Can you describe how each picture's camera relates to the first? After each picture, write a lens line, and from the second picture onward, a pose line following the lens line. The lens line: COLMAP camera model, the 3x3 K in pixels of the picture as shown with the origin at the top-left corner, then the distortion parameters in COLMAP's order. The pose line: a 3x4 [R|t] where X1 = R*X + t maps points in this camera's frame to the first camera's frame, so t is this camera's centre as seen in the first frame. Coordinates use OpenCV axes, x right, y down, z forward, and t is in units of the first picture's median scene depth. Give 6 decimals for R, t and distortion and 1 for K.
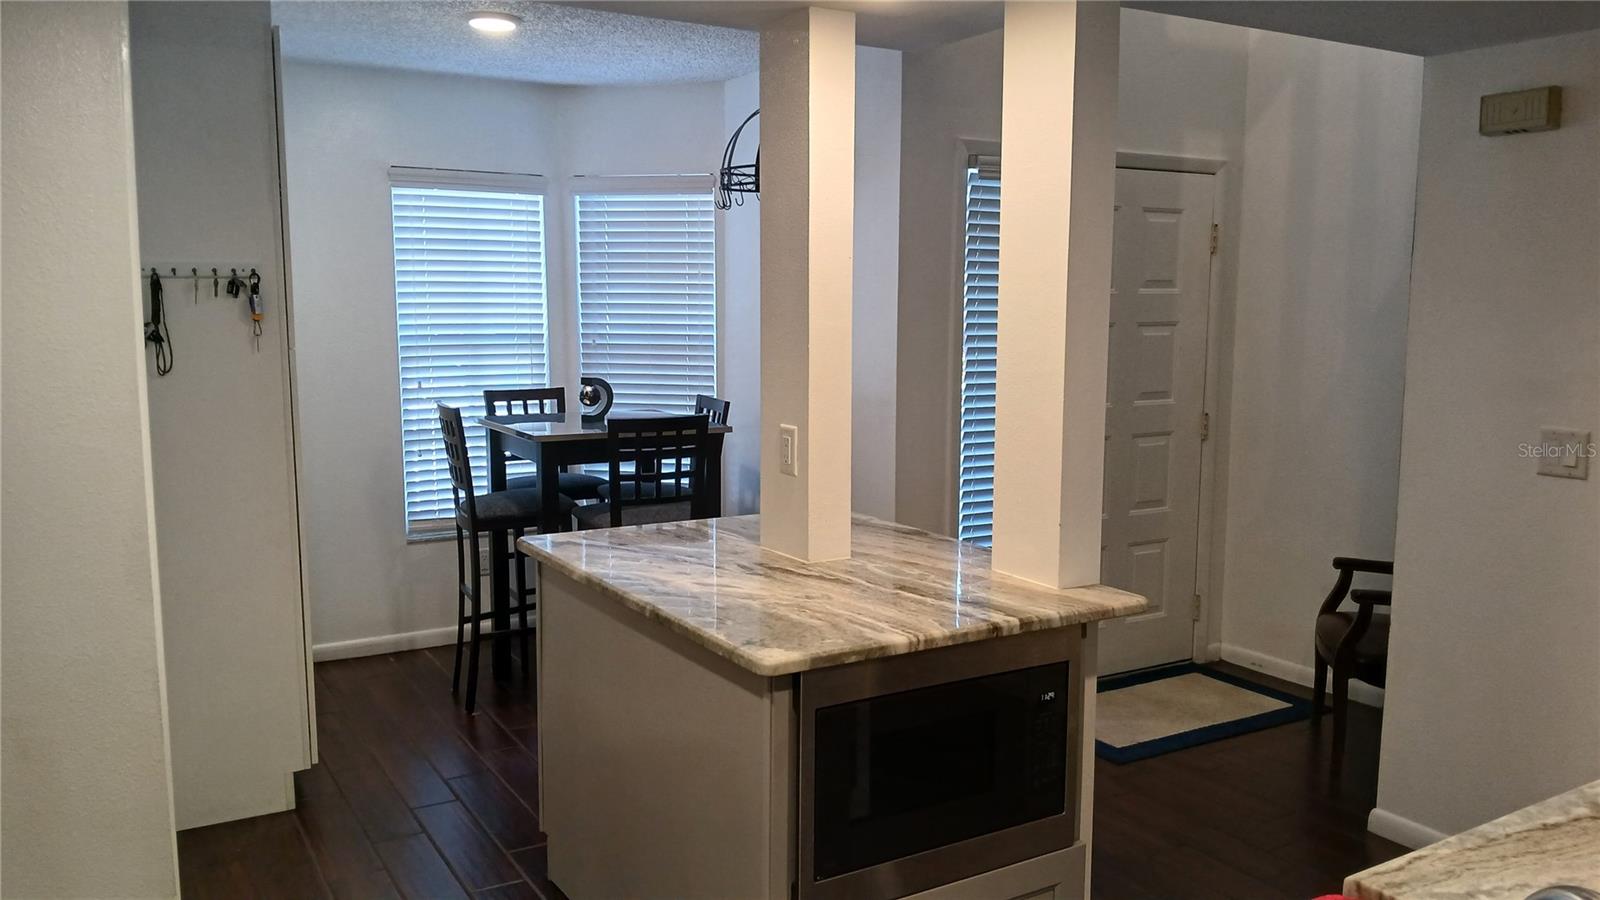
lens RADIAL K [[1231.3, 0, 800.0], [0, 1231.3, 450.0], [0, 0, 1]] dist [0.071125, -0.148253]
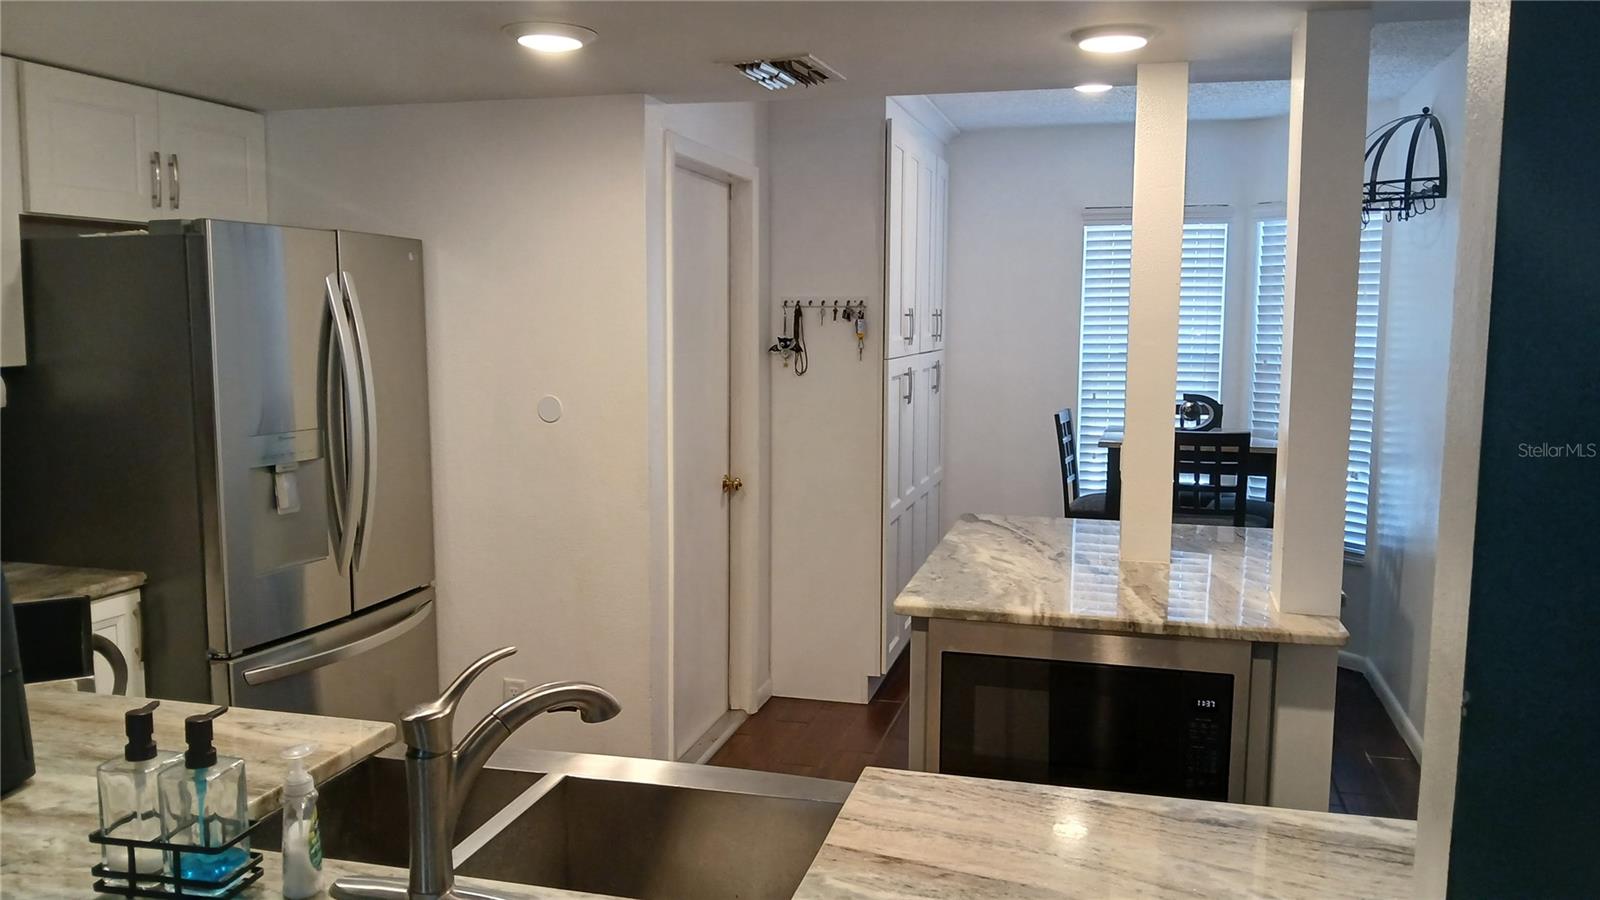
lens RADIAL K [[1231.3, 0, 800.0], [0, 1231.3, 450.0], [0, 0, 1]] dist [0.071125, -0.148253]
pose [[0.697518, 0.076739, -0.712447, 0.502071], [-0.088022, 0.995895, 0.021092, -0.004382], [0.711141, 0.047999, 0.701409, 0.006573]]
